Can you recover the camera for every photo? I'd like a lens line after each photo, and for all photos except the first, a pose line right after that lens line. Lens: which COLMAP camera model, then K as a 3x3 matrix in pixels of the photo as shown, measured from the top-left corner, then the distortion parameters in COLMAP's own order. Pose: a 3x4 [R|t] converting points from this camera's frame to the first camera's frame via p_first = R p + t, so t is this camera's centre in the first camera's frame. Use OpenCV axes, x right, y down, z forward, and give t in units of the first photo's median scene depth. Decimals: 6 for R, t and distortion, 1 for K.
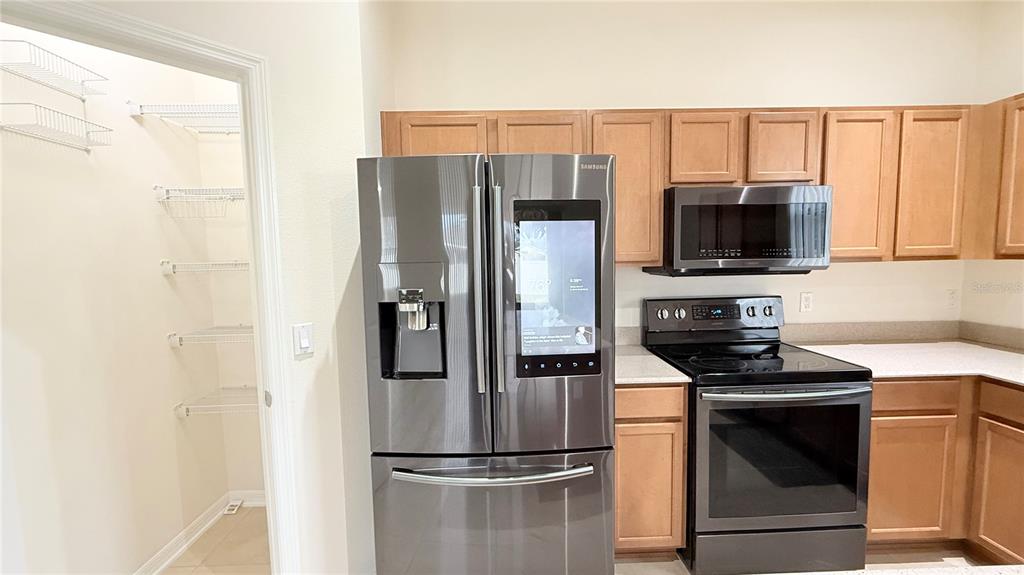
lens RADIAL K [[406.9, 0, 508.7], [0, 406.9, 289.0], [0, 0, 1]] dist [-0.001774, -0.000041]
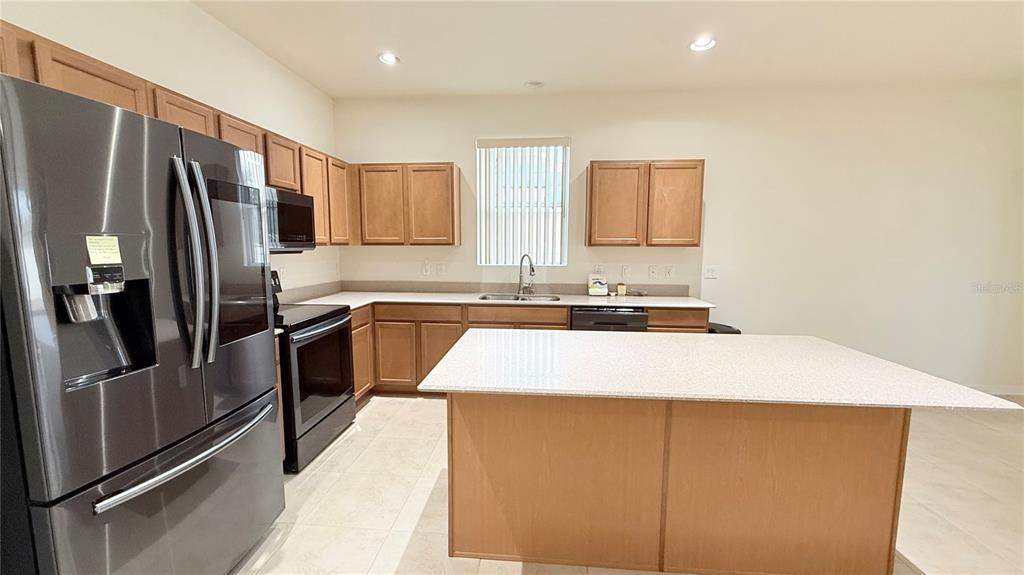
lens RADIAL K [[406.9, 0, 508.7], [0, 406.9, 289.0], [0, 0, 1]] dist [-0.001774, -0.000041]
pose [[0.109731, -0.089497, 0.989924, -0.712694], [0.074949, 0.993848, 0.081544, 0.030277], [-0.991132, 0.065246, 0.115763, 0.086629]]
